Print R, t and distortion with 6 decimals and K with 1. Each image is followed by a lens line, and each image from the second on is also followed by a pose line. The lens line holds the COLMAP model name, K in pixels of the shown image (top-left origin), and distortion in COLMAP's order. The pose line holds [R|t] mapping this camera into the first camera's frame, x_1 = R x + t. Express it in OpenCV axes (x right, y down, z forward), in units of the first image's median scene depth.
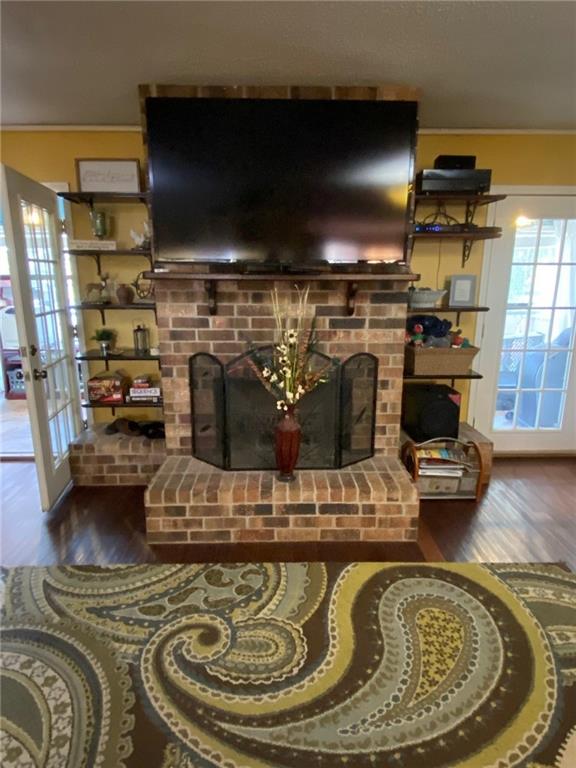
lens RADIAL K [[459.1, 0, 292.6], [0, 459.1, 379.1], [0, 0, 1]] dist [0.057863, -0.001436]
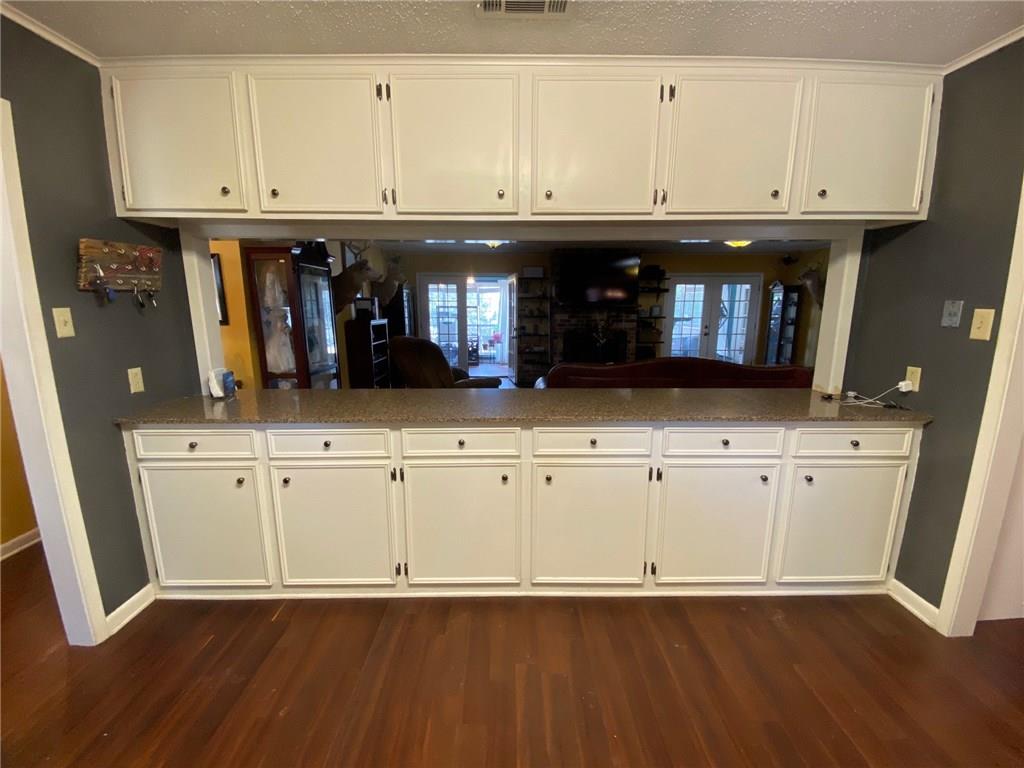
lens RADIAL K [[416.5, 0, 511.7], [0, 416.5, 384.6], [0, 0, 1]] dist [0.001657, 0.000020]
pose [[0.999600, 0.004067, -0.028002, -0.491312], [-0.005210, 0.999152, -0.040844, 0.408542], [0.027812, 0.040973, 0.998773, -1.715511]]
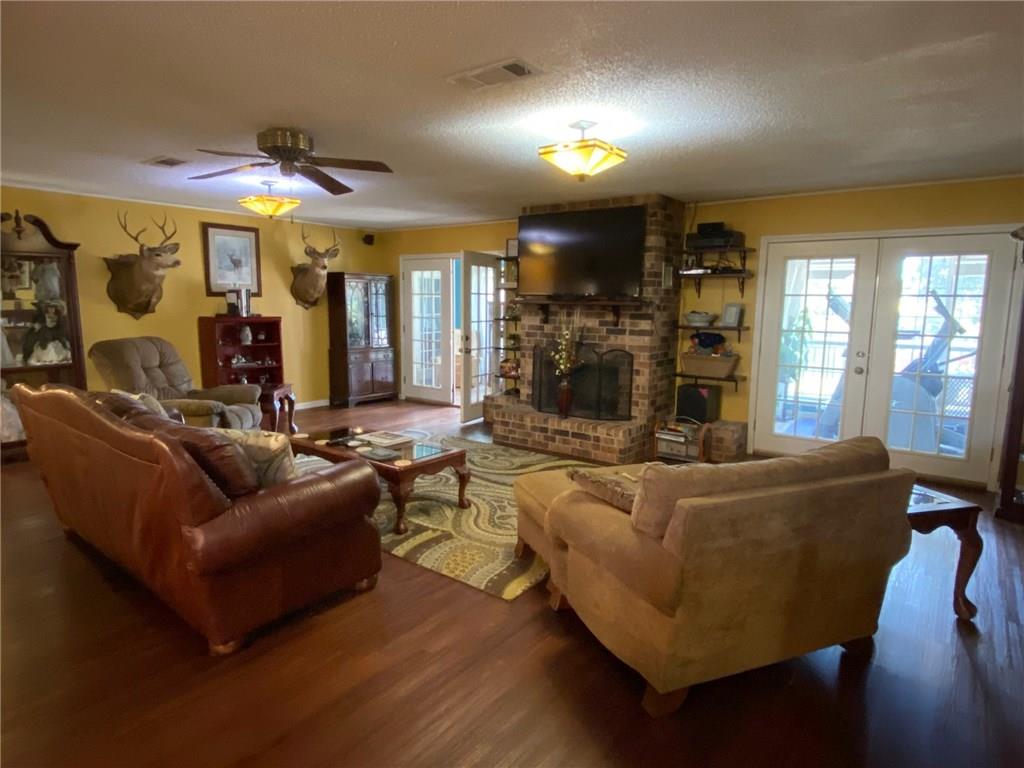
lens RADIAL K [[612.1, 0, 505.9], [0, 612.1, 383.2], [0, 0, 1]] dist [0.057863, -0.001436]
pose [[0.783535, 0.092098, -0.614484, 1.150557], [-0.151913, 0.987336, -0.045725, 0.213628], [0.602490, 0.129175, 0.787603, -0.896527]]
